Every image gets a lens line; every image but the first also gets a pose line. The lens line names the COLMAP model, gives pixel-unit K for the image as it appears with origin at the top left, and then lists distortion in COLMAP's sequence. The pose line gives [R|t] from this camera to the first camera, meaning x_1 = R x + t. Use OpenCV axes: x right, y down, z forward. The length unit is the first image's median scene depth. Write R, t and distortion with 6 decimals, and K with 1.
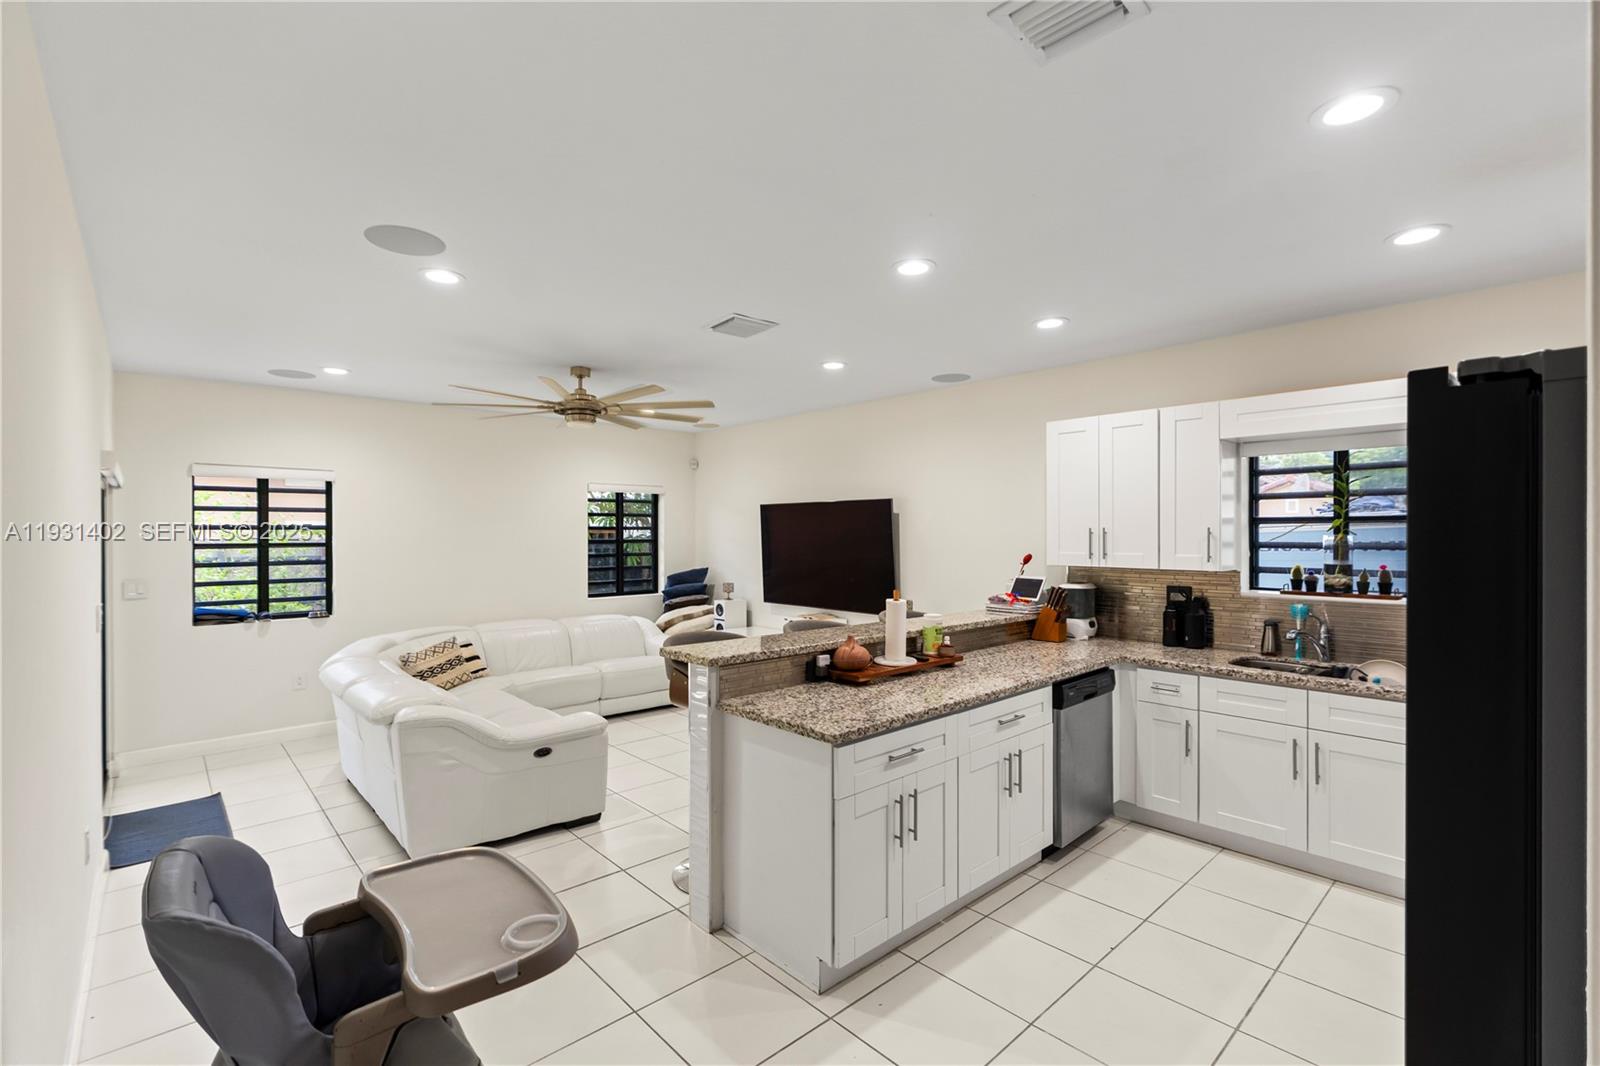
lens RADIAL K [[712.6, 0, 796.6], [0, 712.6, 532.2], [0, 0, 1]] dist [-0.003468, 0.000163]
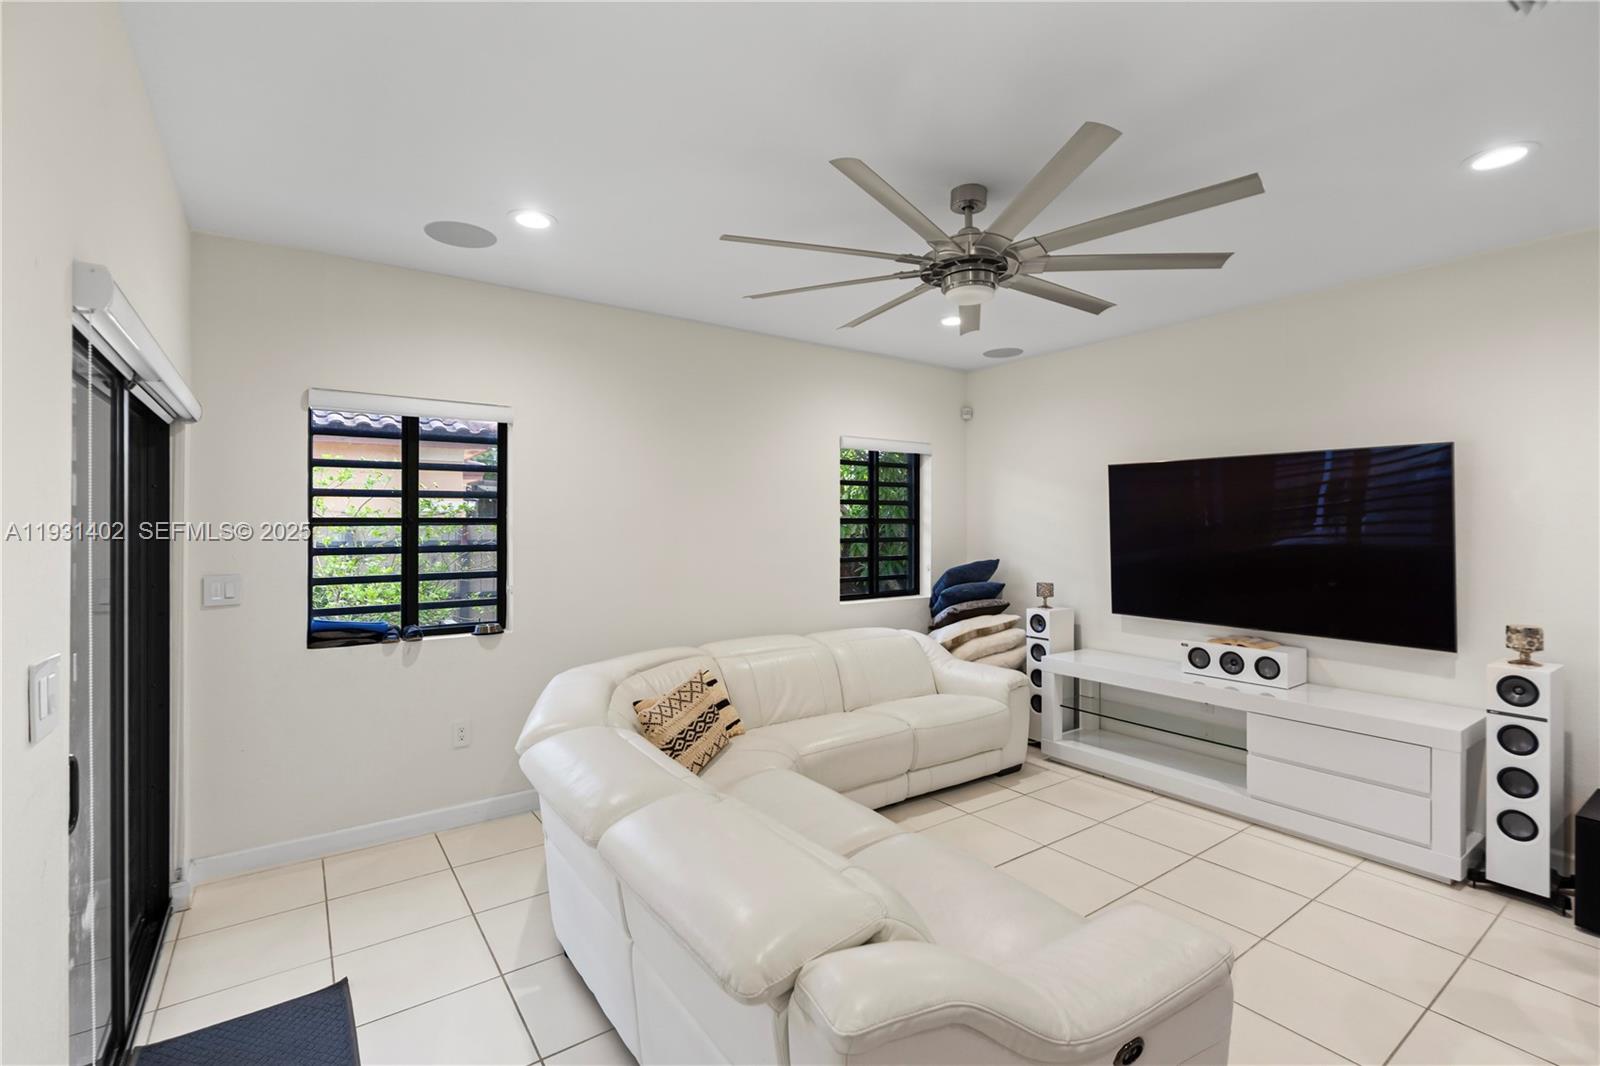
lens RADIAL K [[715.4, 0, 802.3], [0, 715.4, 518.0], [0, 0, 1]] dist [-0.003912, -0.000457]
pose [[0.993326, 0.002275, -0.115318, -0.321693], [-0.002607, 0.999993, -0.002722, 0.016133], [0.115311, 0.003004, 0.993325, 0.397010]]
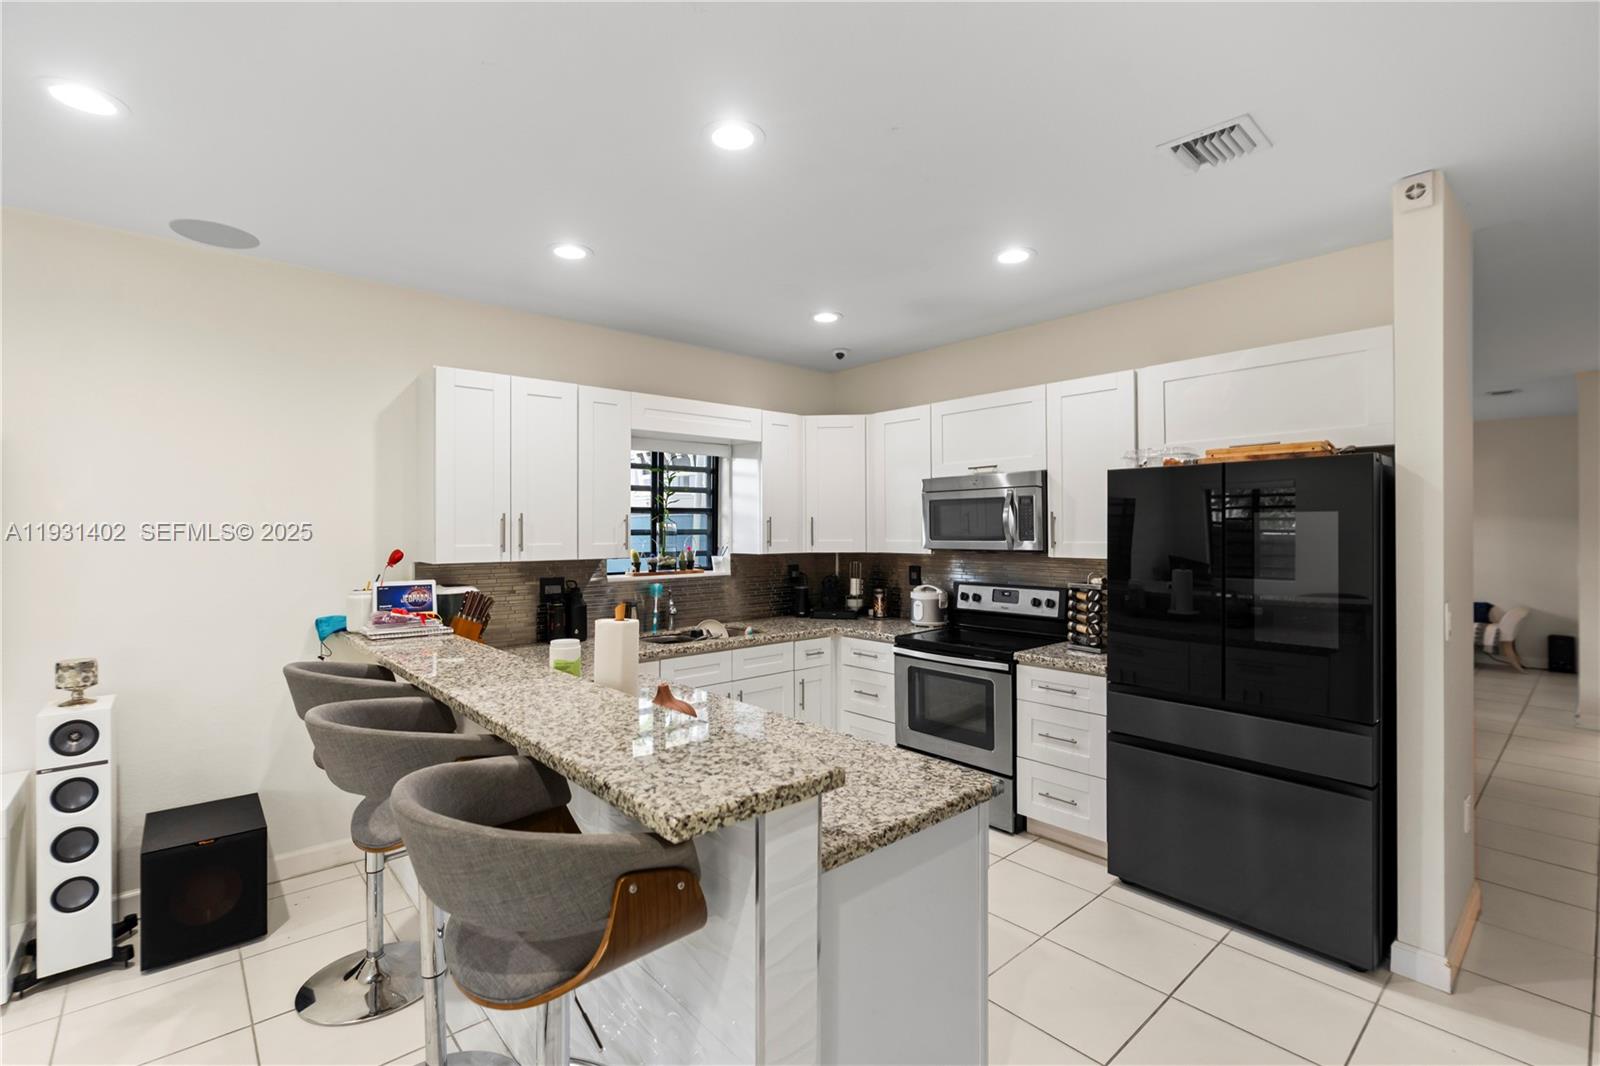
lens RADIAL K [[718.0, 0, 791.0], [0, 718.0, 527.7], [0, 0, 1]] dist [-0.005231, -0.000181]
pose [[0.025847, 0.002446, 0.999663, -0.298322], [0.002274, 0.999994, -0.002506, 0.010345], [-0.999663, 0.002338, 0.025841, 0.512080]]
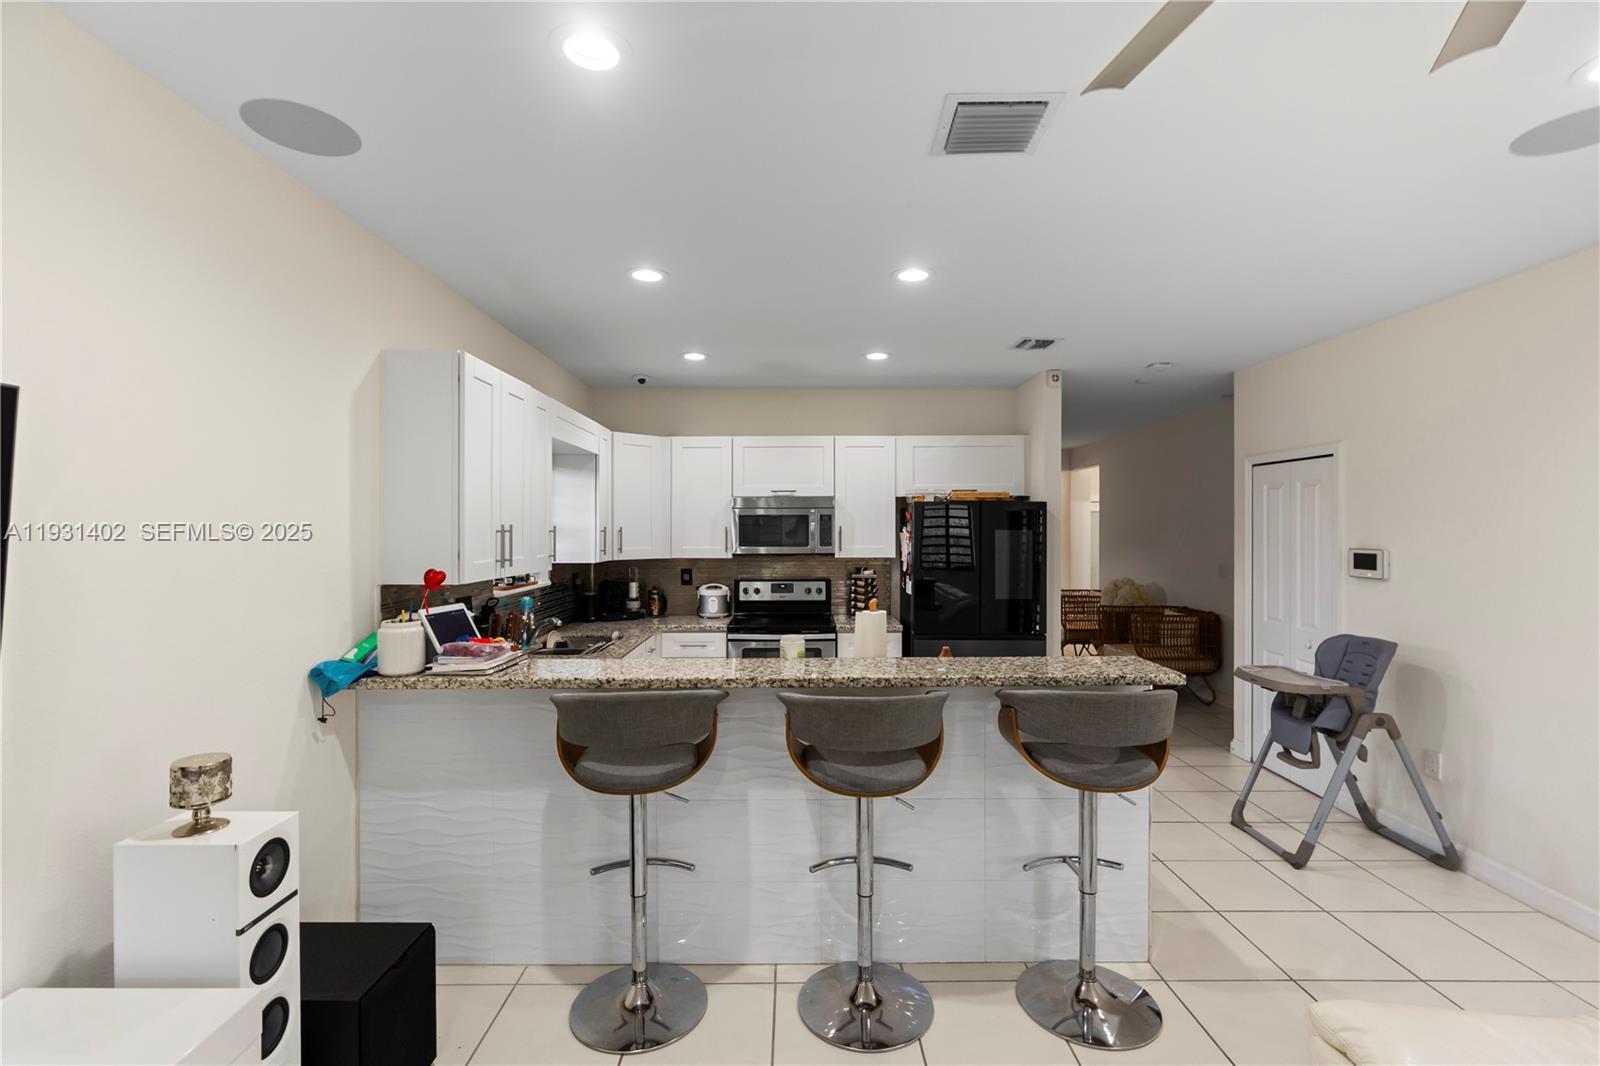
lens RADIAL K [[712.6, 0, 796.6], [0, 712.6, 532.2], [0, 0, 1]] dist [-0.003468, 0.000163]
pose [[-0.740039, -0.000958, 0.672563, -0.222834], [0.000720, 0.999997, 0.002216, 0.000656], [-0.672563, 0.002124, -0.740036, 1.034621]]
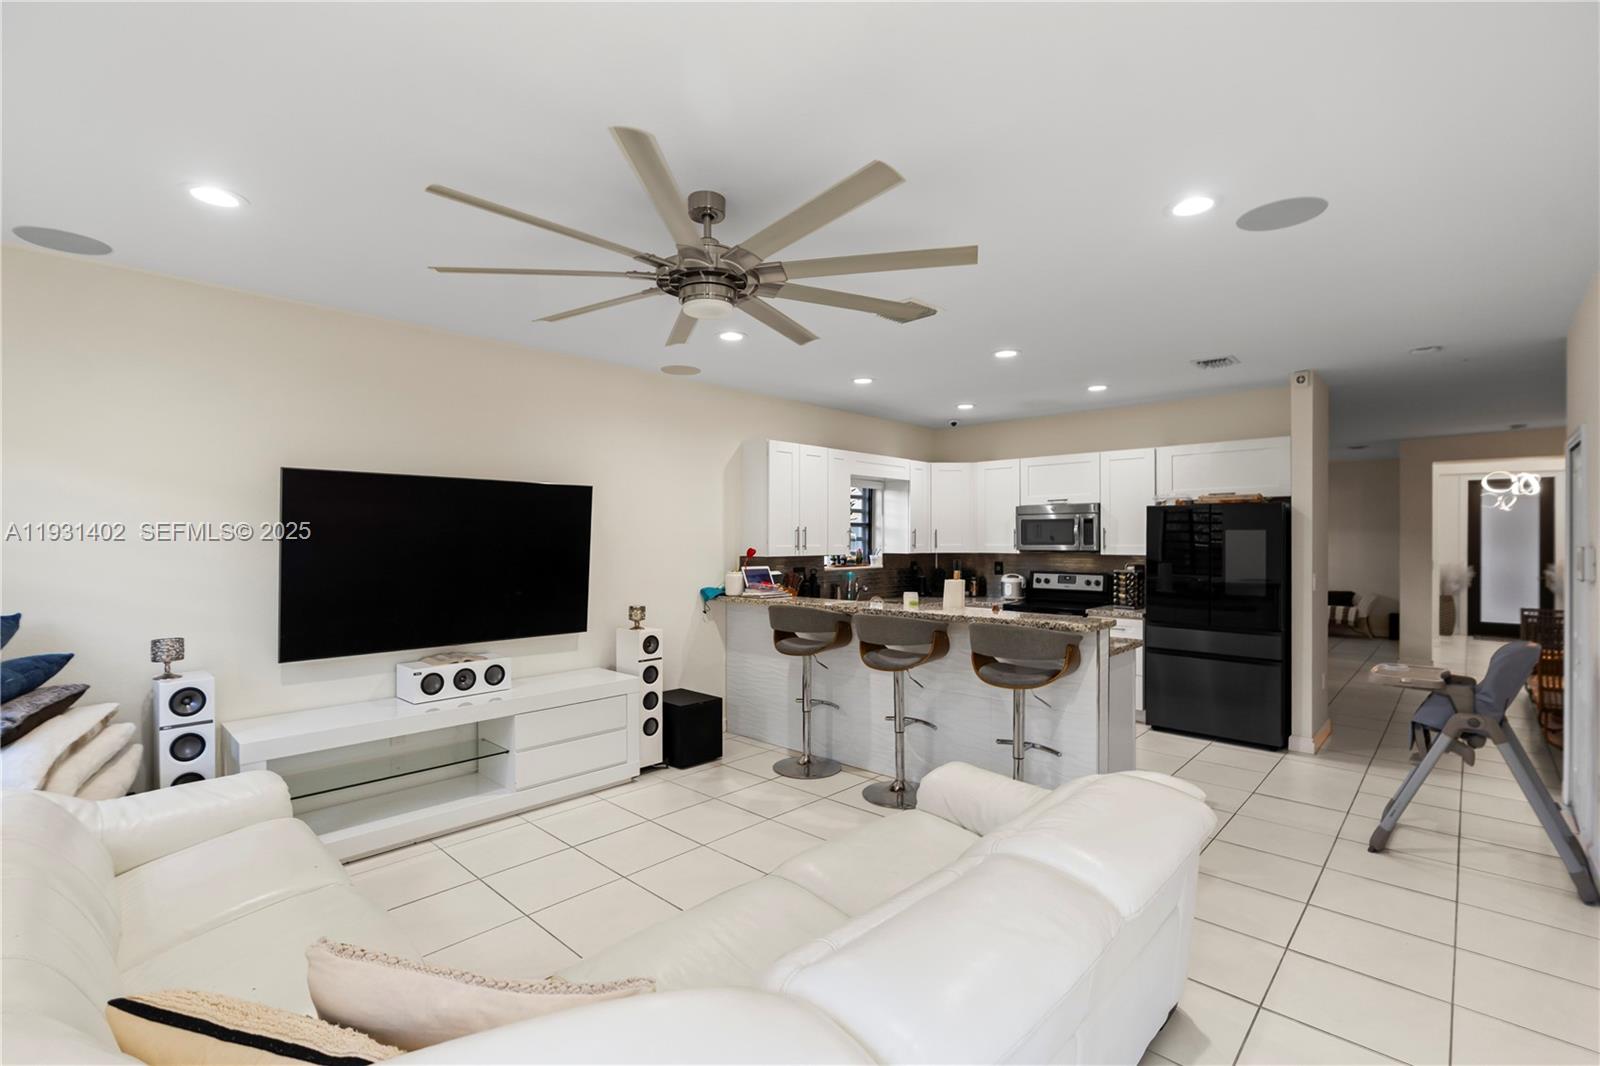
lens RADIAL K [[717.2, 0, 797.1], [0, 717.2, 537.7], [0, 0, 1]] dist [-0.010941, 0.005220]
pose [[-0.071017, 0.000697, 0.997475, -0.723722], [-0.002114, 0.999997, -0.000849, 0.012155], [-0.997473, -0.002169, -0.071015, 0.853613]]
